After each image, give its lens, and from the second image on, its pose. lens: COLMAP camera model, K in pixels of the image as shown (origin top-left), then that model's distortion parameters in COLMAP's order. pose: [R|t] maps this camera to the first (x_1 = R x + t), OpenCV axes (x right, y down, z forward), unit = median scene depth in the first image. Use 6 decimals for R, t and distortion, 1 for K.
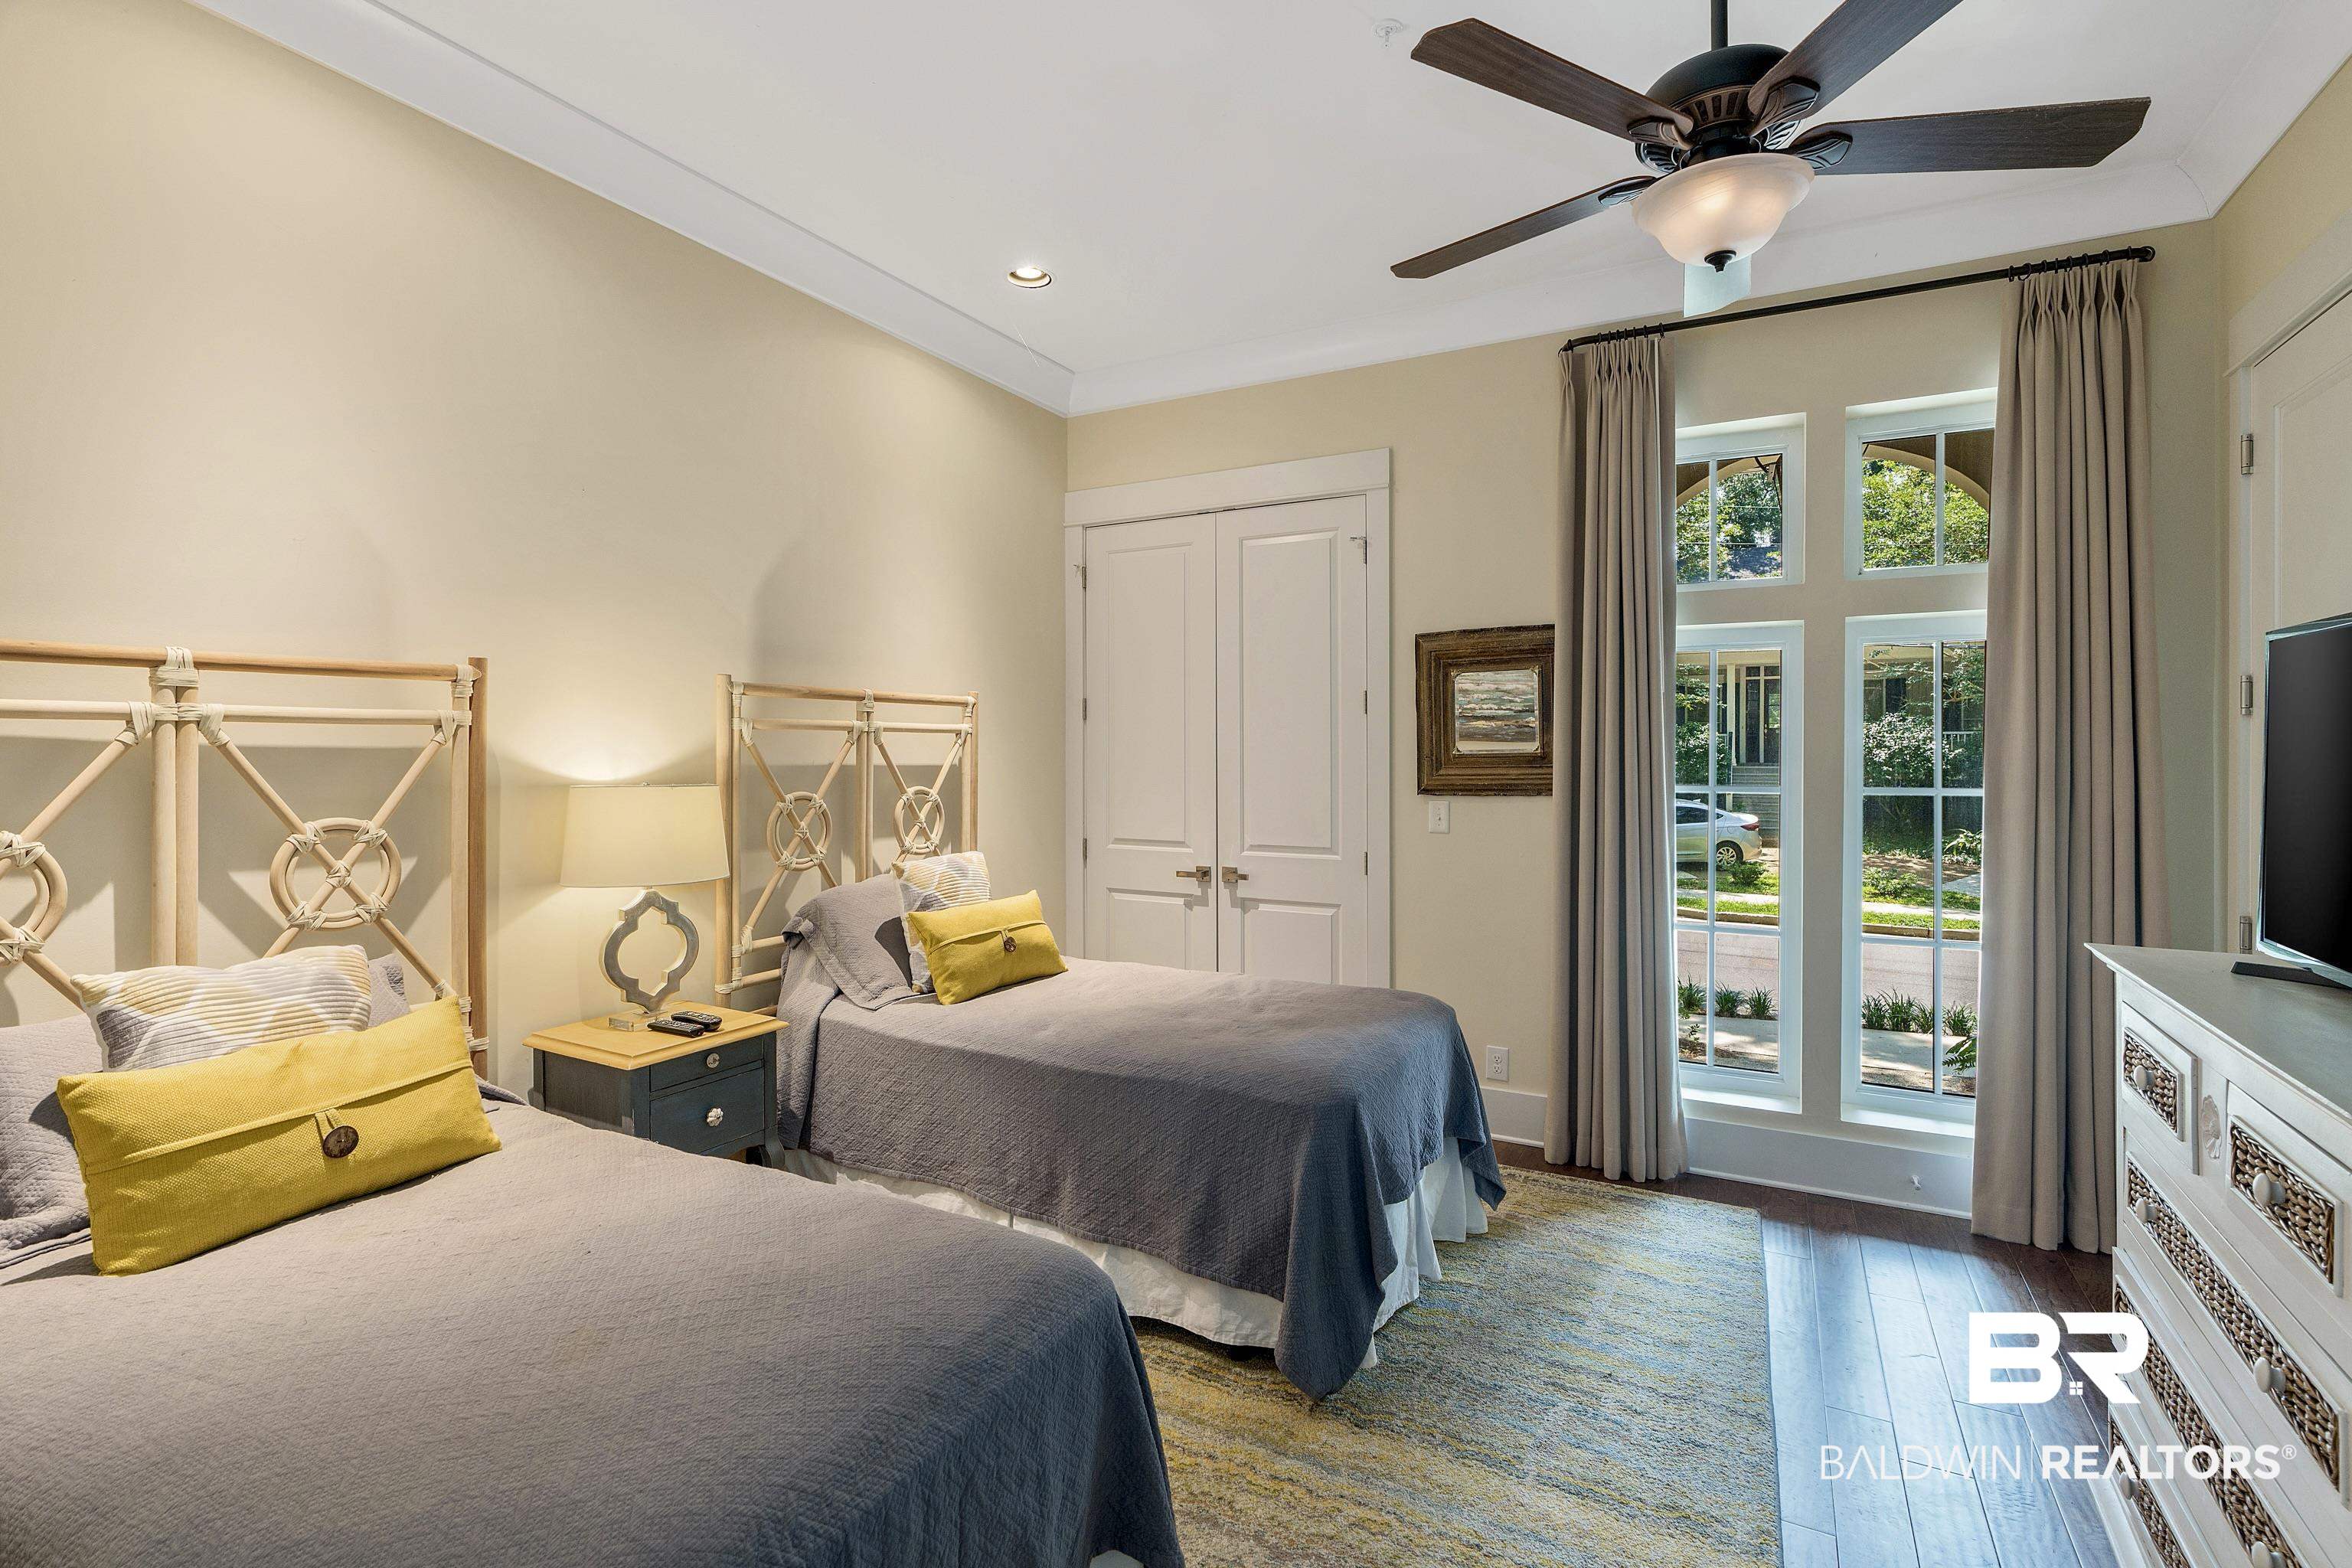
lens RADIAL K [[1082.1, 0, 1173.8], [0, 1082.1, 767.2], [0, 0, 1]] dist [-0.002747, 0.000014]
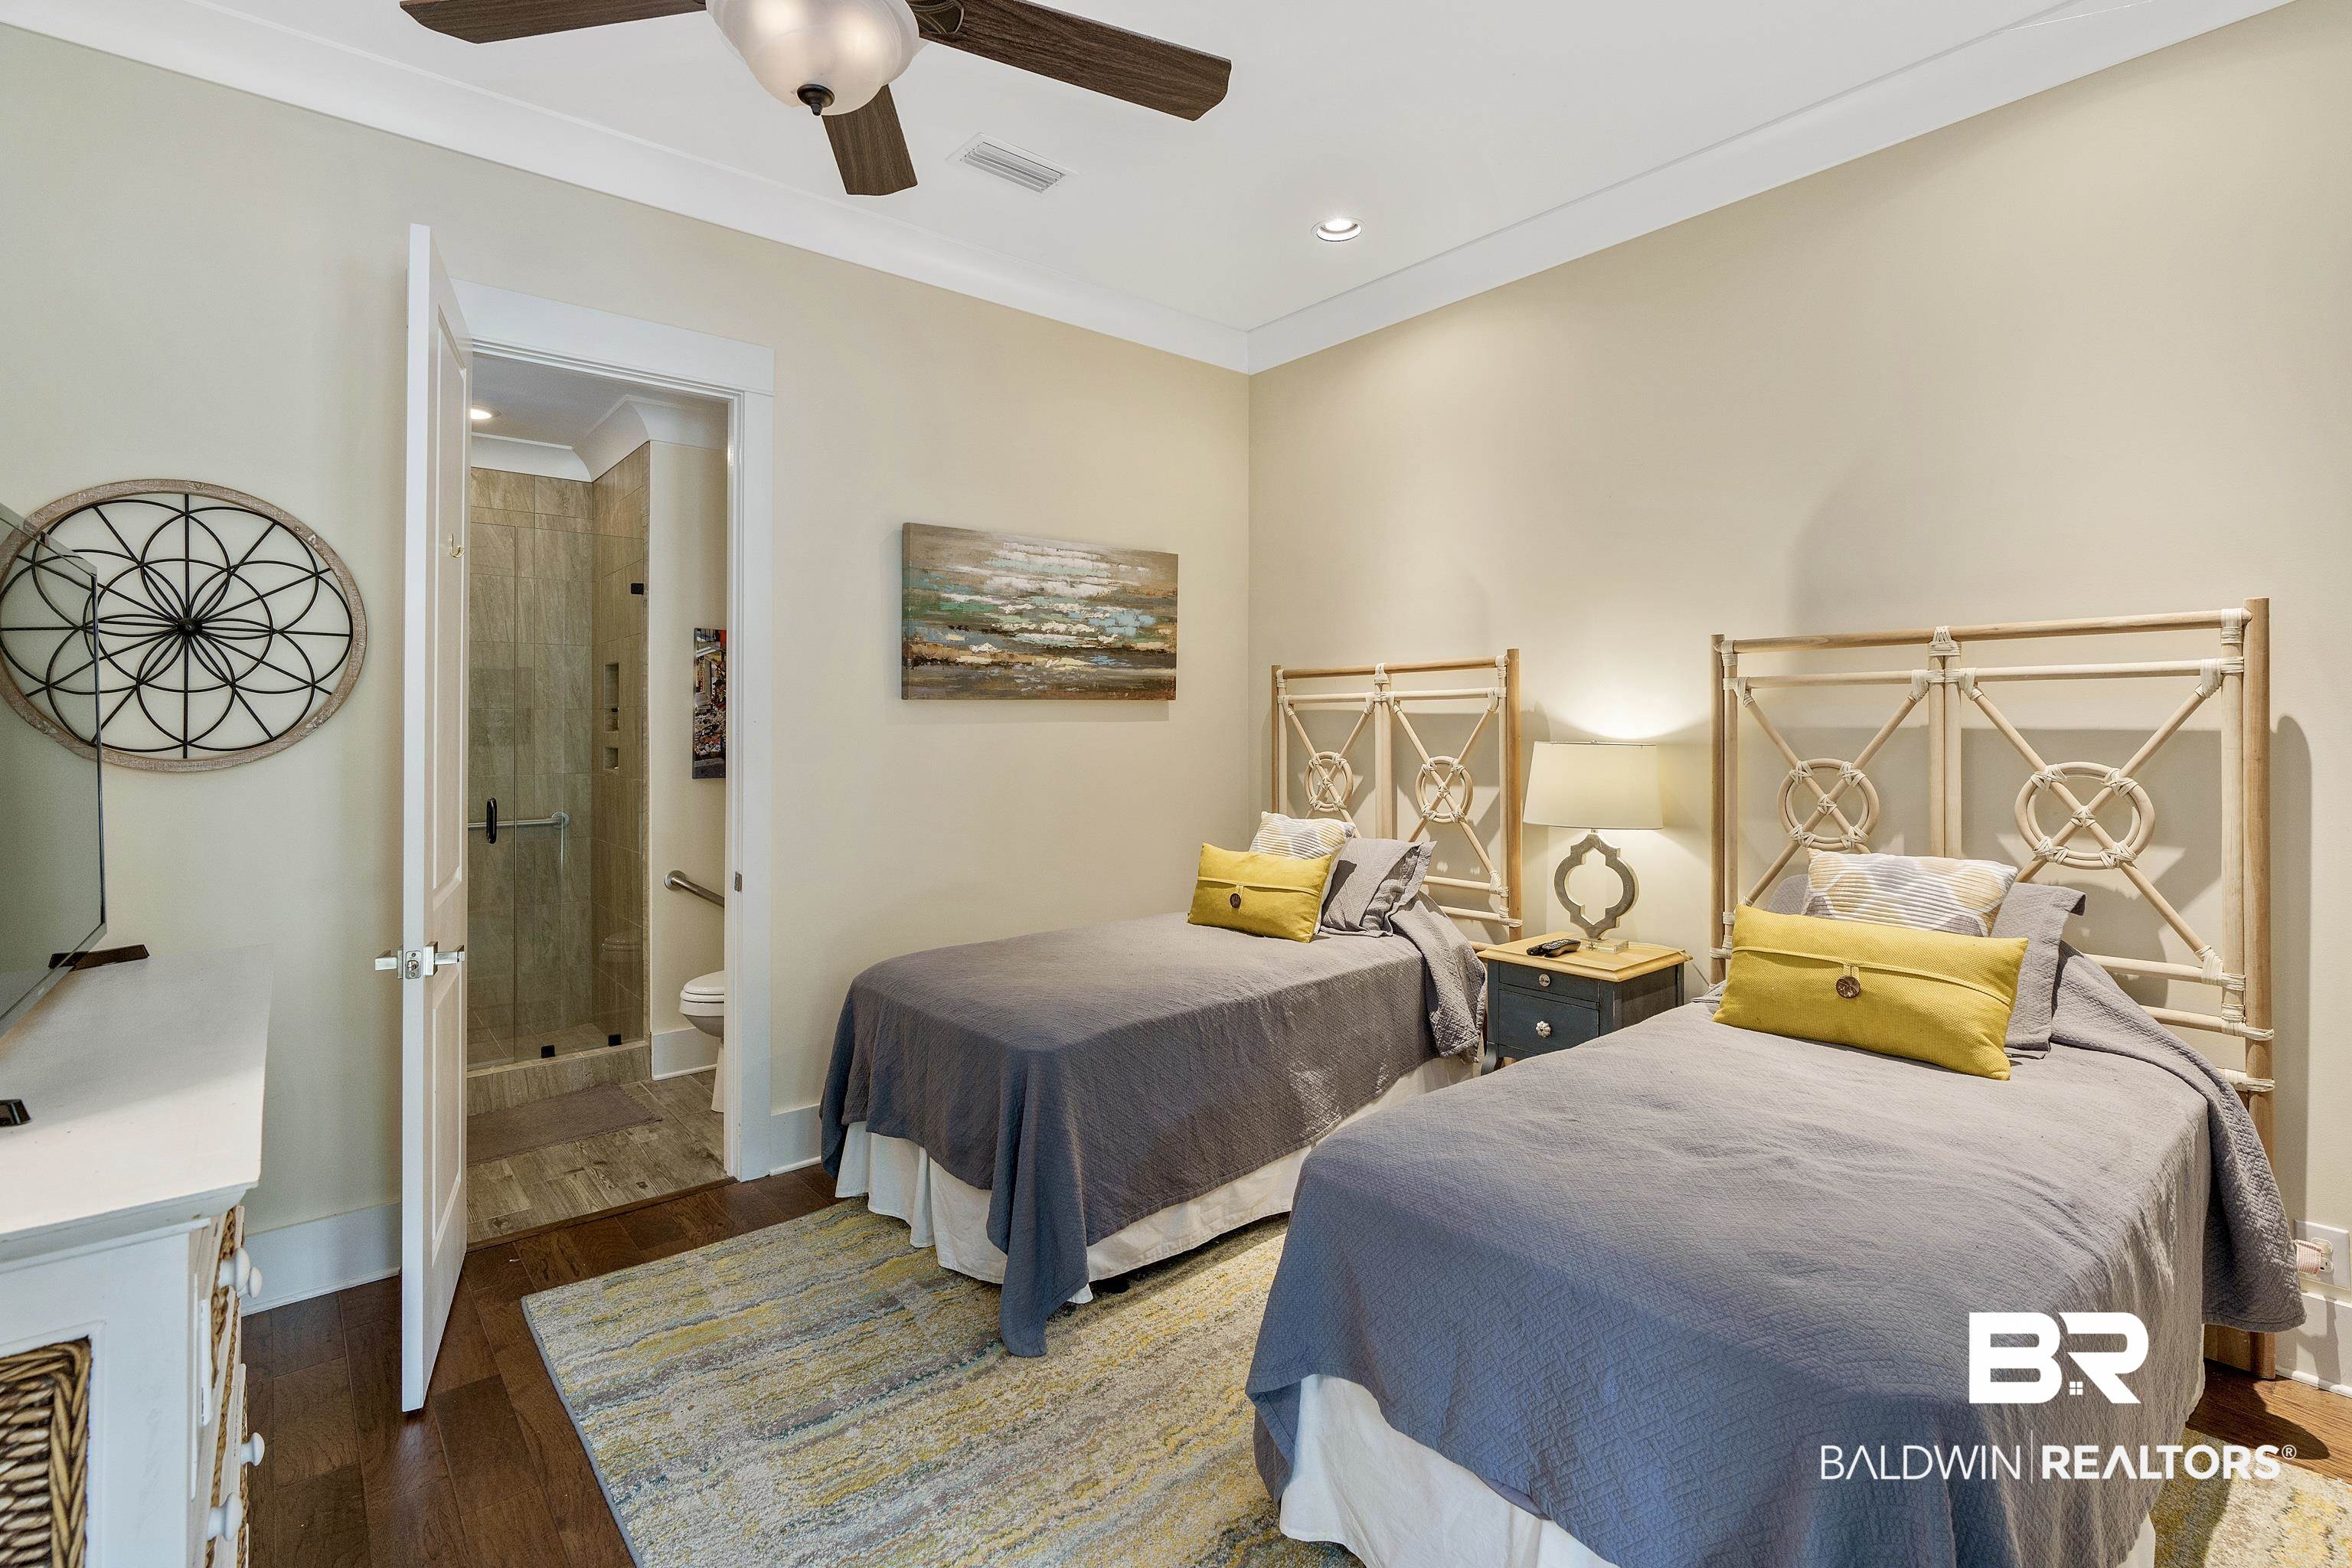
lens RADIAL K [[1082.1, 0, 1161.4], [0, 1082.1, 720.9], [0, 0, 1]] dist [-0.002747, 0.000014]
pose [[-0.358777, 0.002826, -0.933419, 0.757095], [-0.003542, 0.999984, 0.004389, -0.010346], [0.933417, 0.004881, -0.358761, 0.963993]]
